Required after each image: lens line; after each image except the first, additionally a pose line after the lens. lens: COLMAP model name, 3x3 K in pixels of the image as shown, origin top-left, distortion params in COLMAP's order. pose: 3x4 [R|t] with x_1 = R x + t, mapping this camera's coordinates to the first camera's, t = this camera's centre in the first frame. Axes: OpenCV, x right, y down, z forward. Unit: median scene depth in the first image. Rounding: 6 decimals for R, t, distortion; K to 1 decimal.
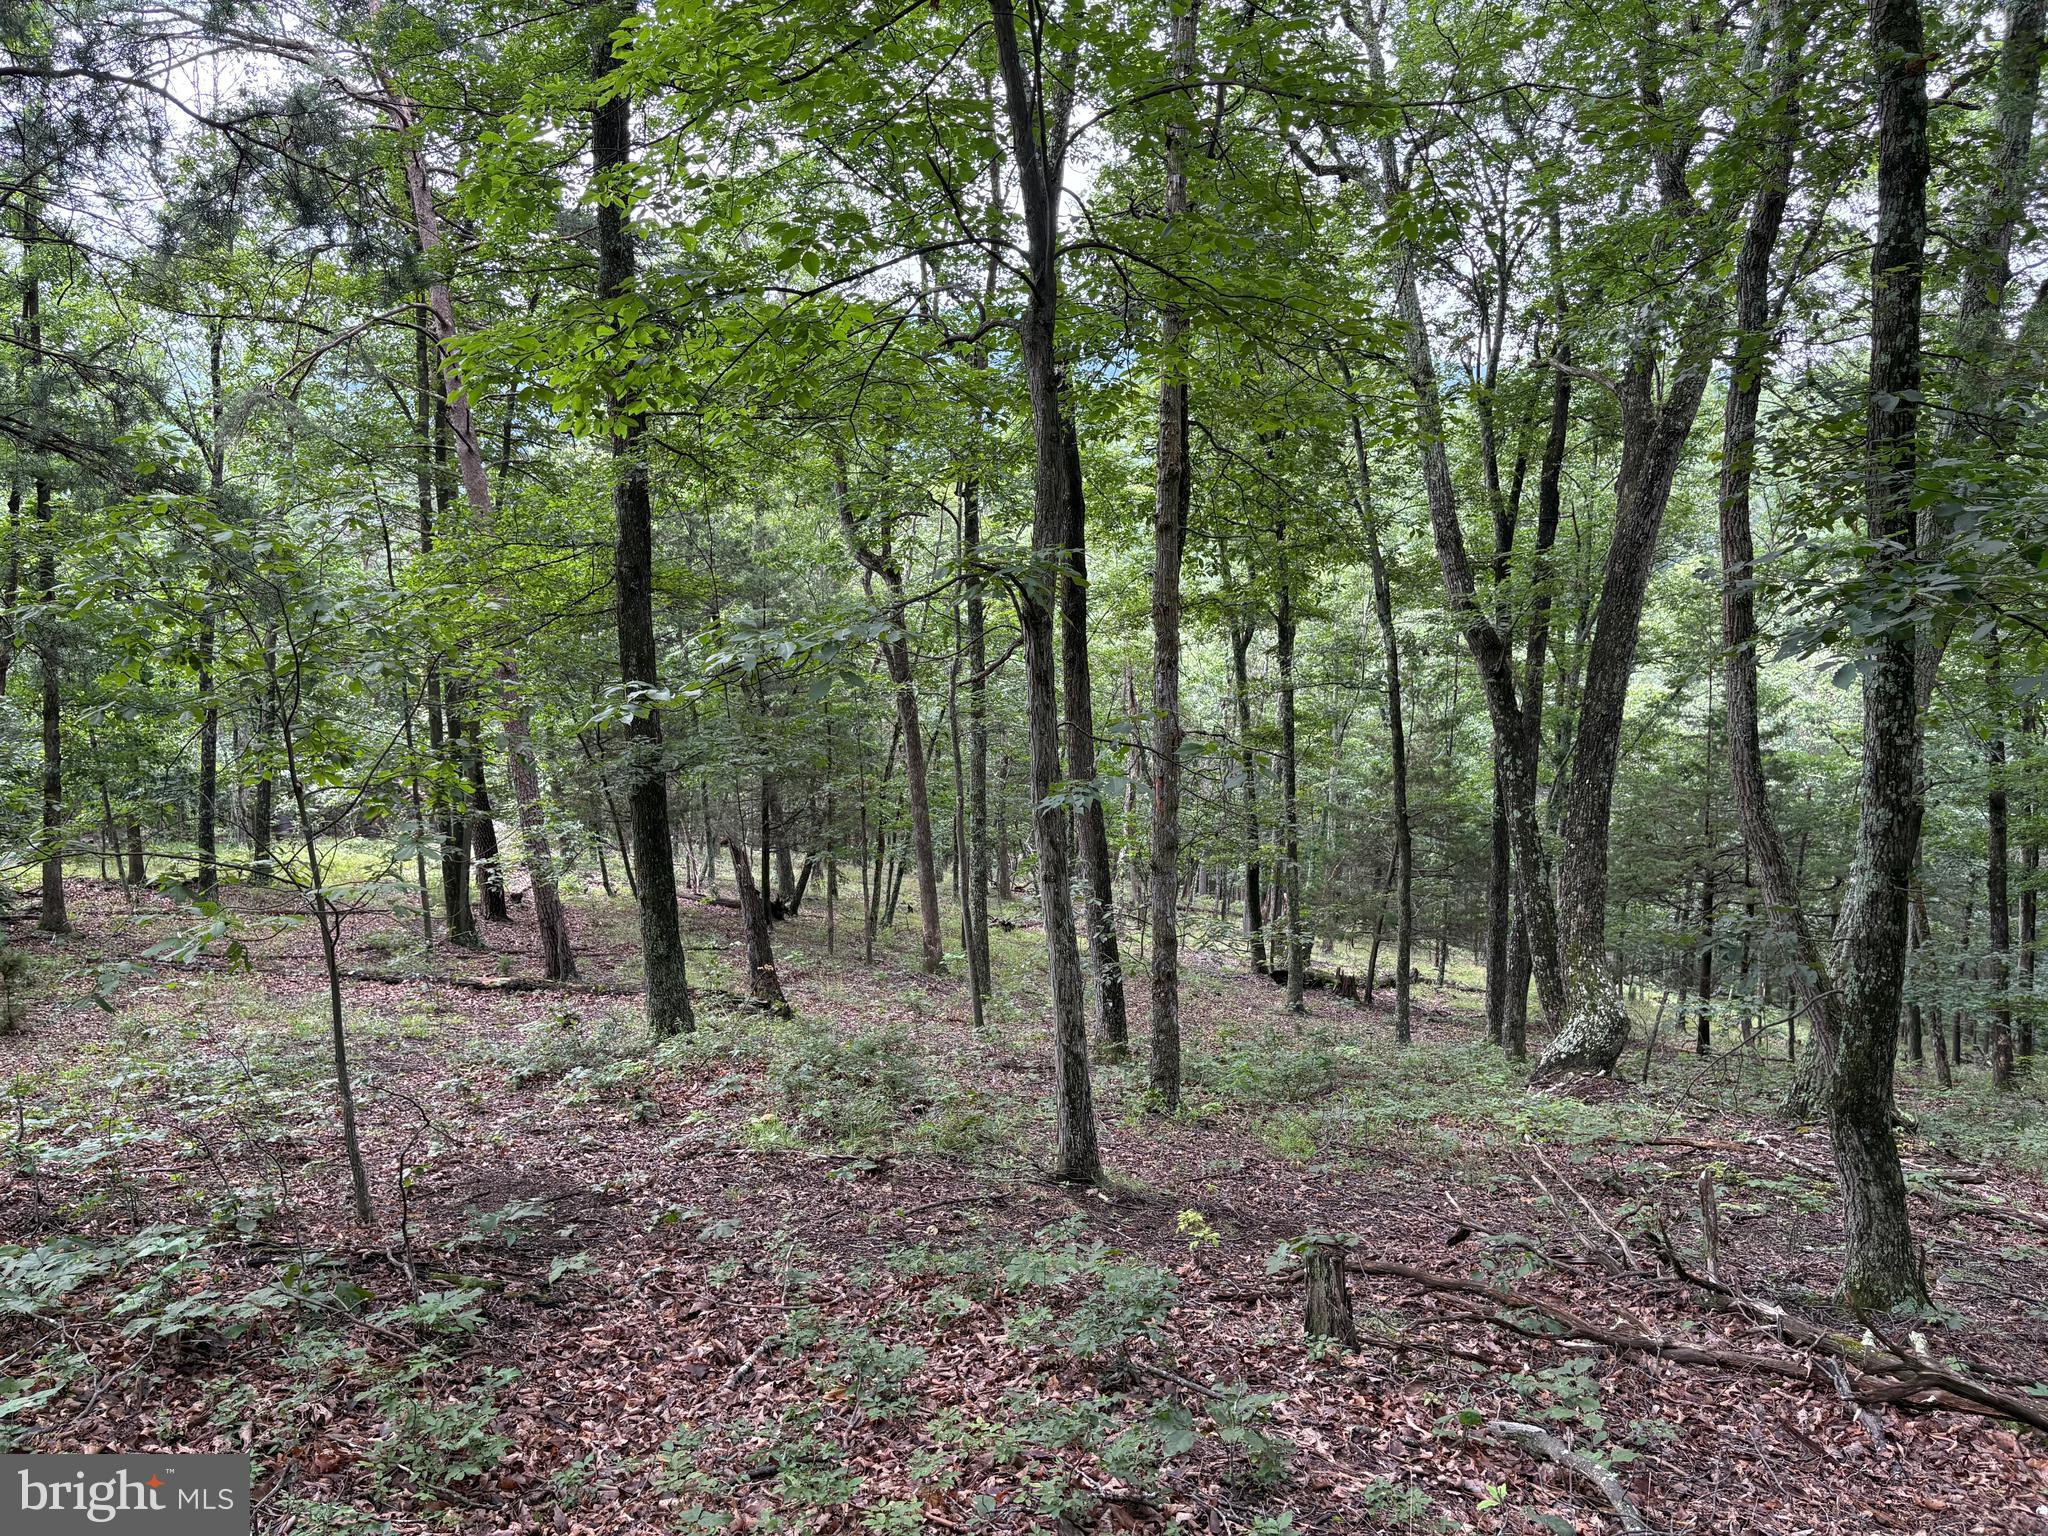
lens RADIAL K [[1542.5, 0, 1021.1], [0, 1542.5, 757.7], [0, 0, 1]] dist [0.049012, -0.055897]
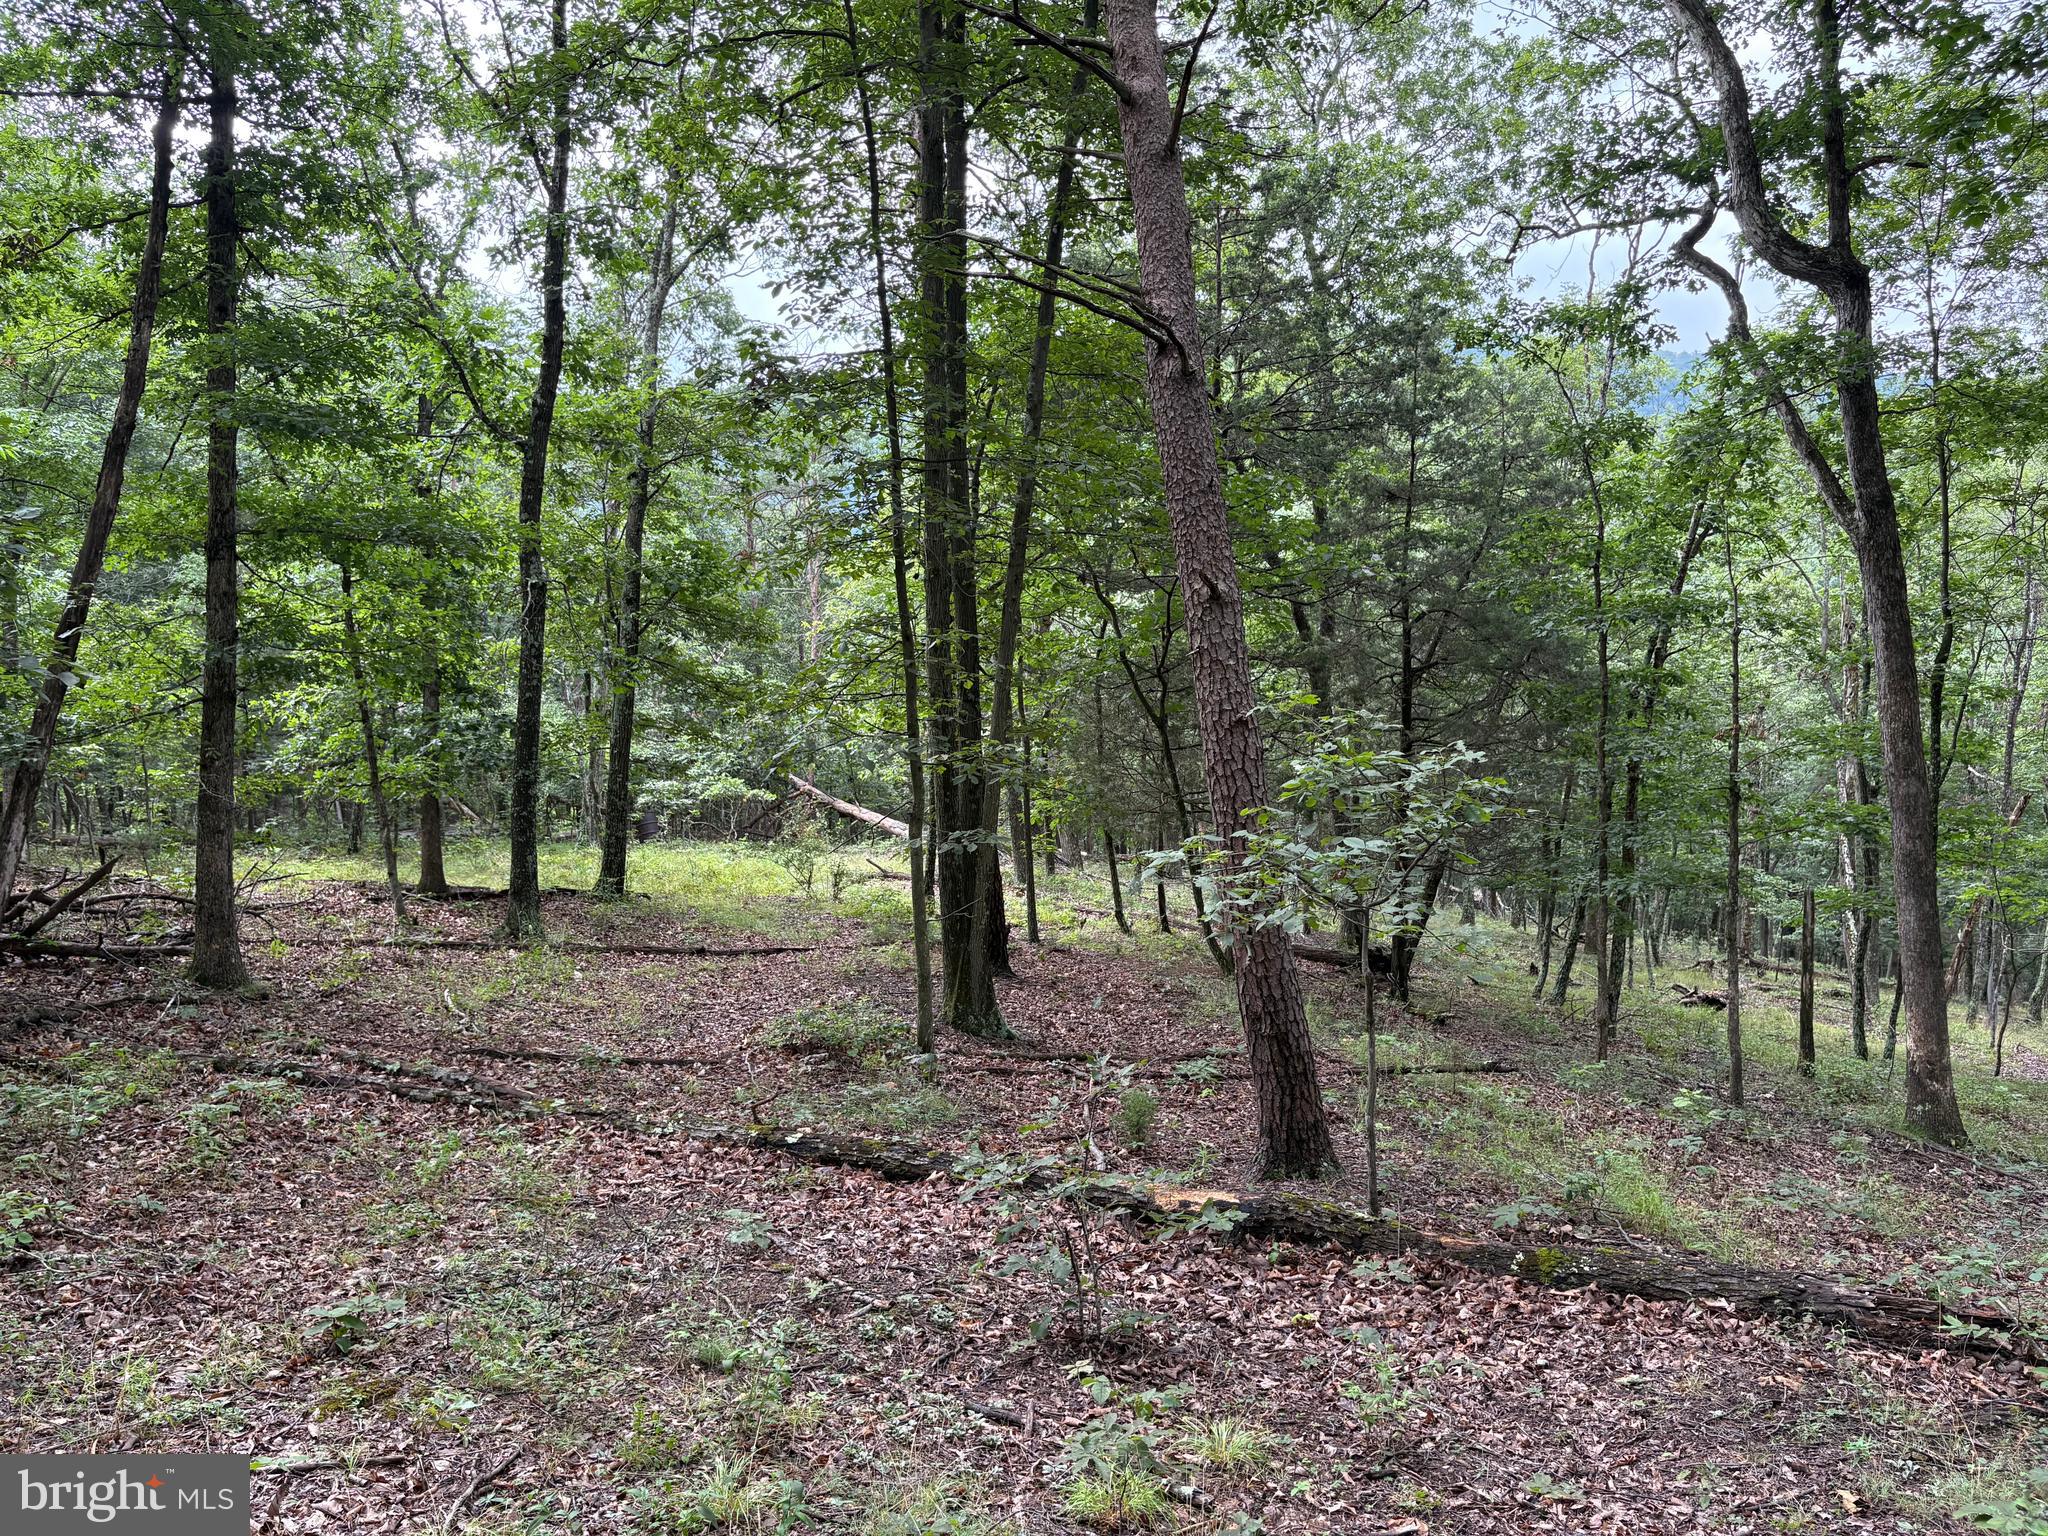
lens RADIAL K [[1542.5, 0, 1024.5], [0, 1542.5, 768.4], [0, 0, 1]] dist [0.049012, -0.055897]
pose [[0.978485, 0.006552, -0.206213, -0.251897], [-0.009692, 0.999852, -0.014223, 0.044940], [0.206090, 0.015916, 0.978404, 0.540229]]
